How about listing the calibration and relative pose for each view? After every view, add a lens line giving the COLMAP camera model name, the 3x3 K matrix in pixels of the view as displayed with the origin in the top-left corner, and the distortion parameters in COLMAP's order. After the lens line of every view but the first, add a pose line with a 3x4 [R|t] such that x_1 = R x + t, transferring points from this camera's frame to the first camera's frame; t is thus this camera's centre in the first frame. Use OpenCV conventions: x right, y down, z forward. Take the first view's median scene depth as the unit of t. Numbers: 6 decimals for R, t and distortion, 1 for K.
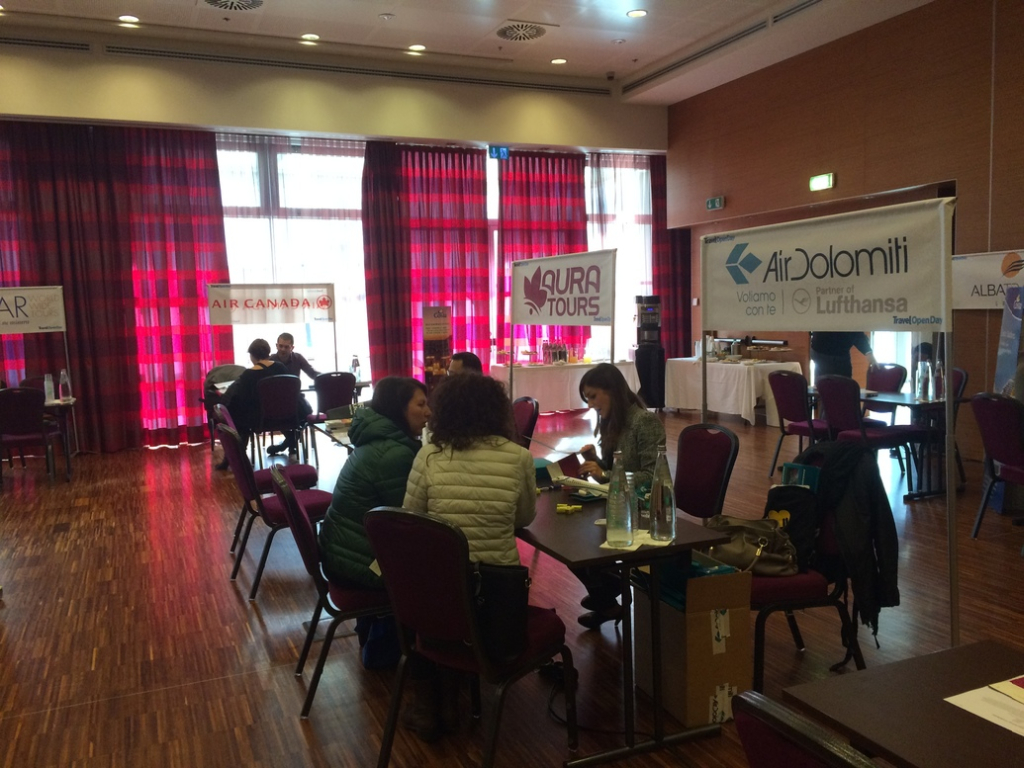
lens RADIAL K [[888.1, 0, 513.5], [0, 888.1, 386.9], [0, 0, 1]] dist [0.010571, -0.002460]
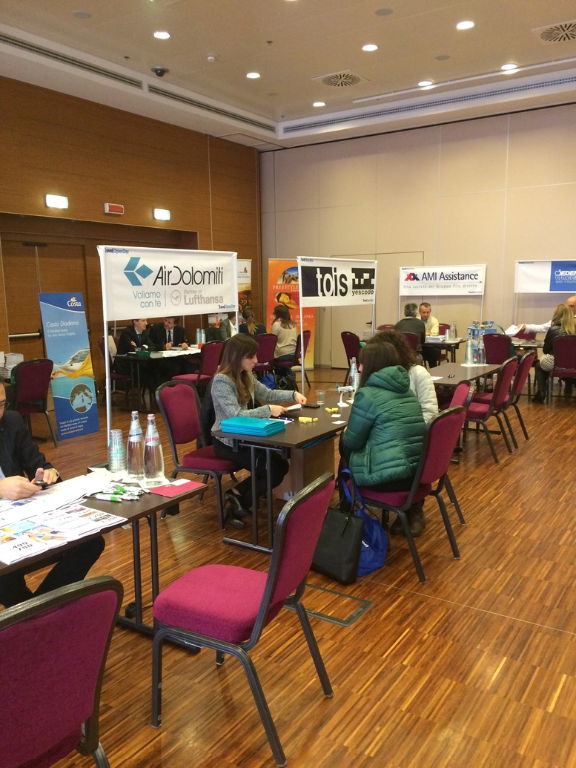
lens RADIAL K [[666.1, 0, 287.5], [0, 666.1, 383.2], [0, 0, 1]] dist [0.010571, -0.002460]
pose [[-0.554477, -0.083854, 0.827964, -0.928391], [0.100721, 0.980835, 0.166788, -0.139381], [-0.826081, 0.175874, -0.535404, 1.676512]]
